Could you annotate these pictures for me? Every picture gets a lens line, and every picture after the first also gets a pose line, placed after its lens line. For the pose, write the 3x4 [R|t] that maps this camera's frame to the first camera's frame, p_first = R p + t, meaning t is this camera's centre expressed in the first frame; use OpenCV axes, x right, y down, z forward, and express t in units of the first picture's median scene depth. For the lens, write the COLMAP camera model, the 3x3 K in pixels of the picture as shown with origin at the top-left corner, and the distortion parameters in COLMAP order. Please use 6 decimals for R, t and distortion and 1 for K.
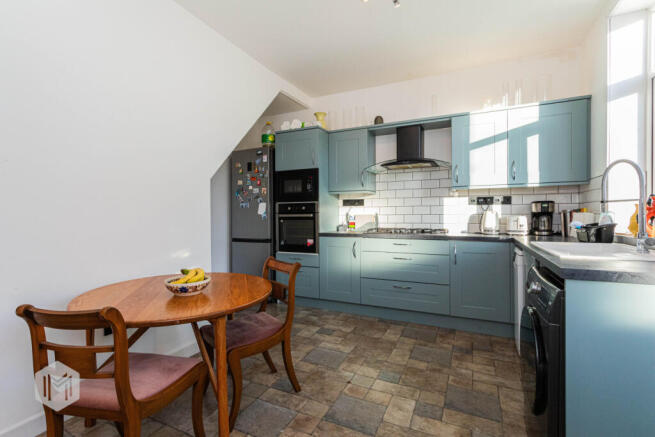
lens RADIAL K [[306.6, 0, 325.3], [0, 306.6, 218.2], [0, 0, 1]] dist [-0.000632, 0.000473]
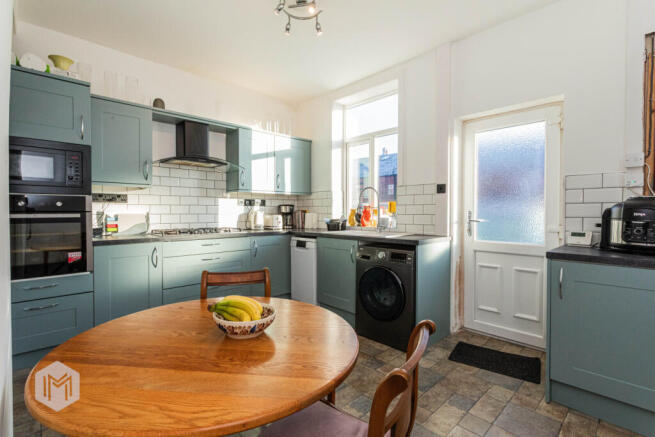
lens RADIAL K [[306.6, 0, 325.3], [0, 306.6, 218.2], [0, 0, 1]] dist [-0.000632, 0.000473]
pose [[0.350548, -0.014756, 0.936429, -0.497170], [0.008096, 0.999886, 0.012725, -0.007973], [-0.936510, 0.003120, 0.350628, 0.286374]]
